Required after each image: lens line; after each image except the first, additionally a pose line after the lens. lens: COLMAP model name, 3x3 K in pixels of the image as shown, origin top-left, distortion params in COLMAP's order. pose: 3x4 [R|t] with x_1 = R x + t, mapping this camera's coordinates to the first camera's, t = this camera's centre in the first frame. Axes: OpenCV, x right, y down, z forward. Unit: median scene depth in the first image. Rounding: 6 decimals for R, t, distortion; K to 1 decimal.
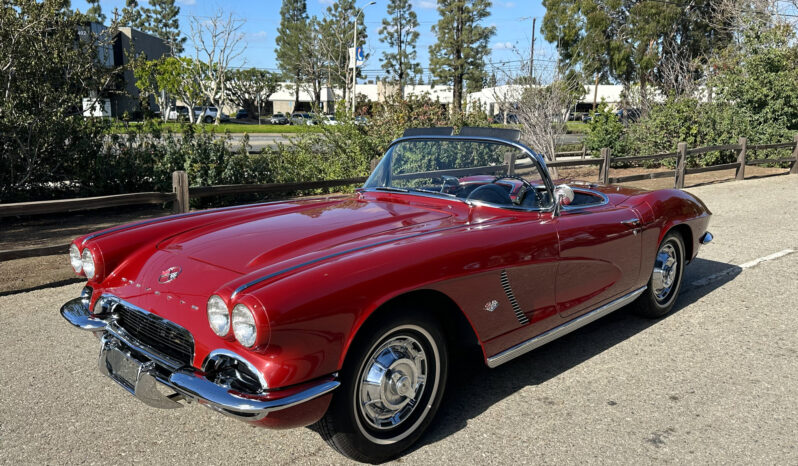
lens RADIAL K [[633.6, 0, 398.1], [0, 633.6, 232.3], [0, 0, 1]] dist [0.051008, -0.003377]
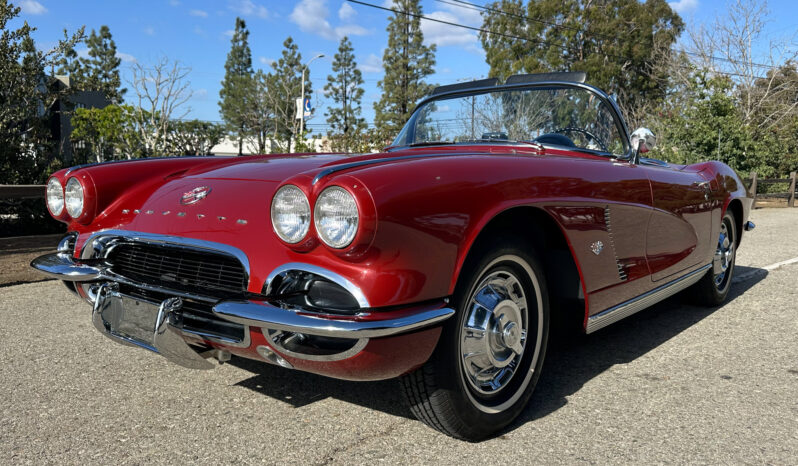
lens RADIAL K [[642.1, 0, 399.0], [0, 642.1, 222.0], [0, 0, 1]] dist [0.035967, -0.002843]
pose [[0.996230, 0.004349, 0.086645, -0.163170], [0.004288, 0.995053, -0.099250, 0.155694], [-0.086648, 0.099248, 0.991283, 0.200615]]
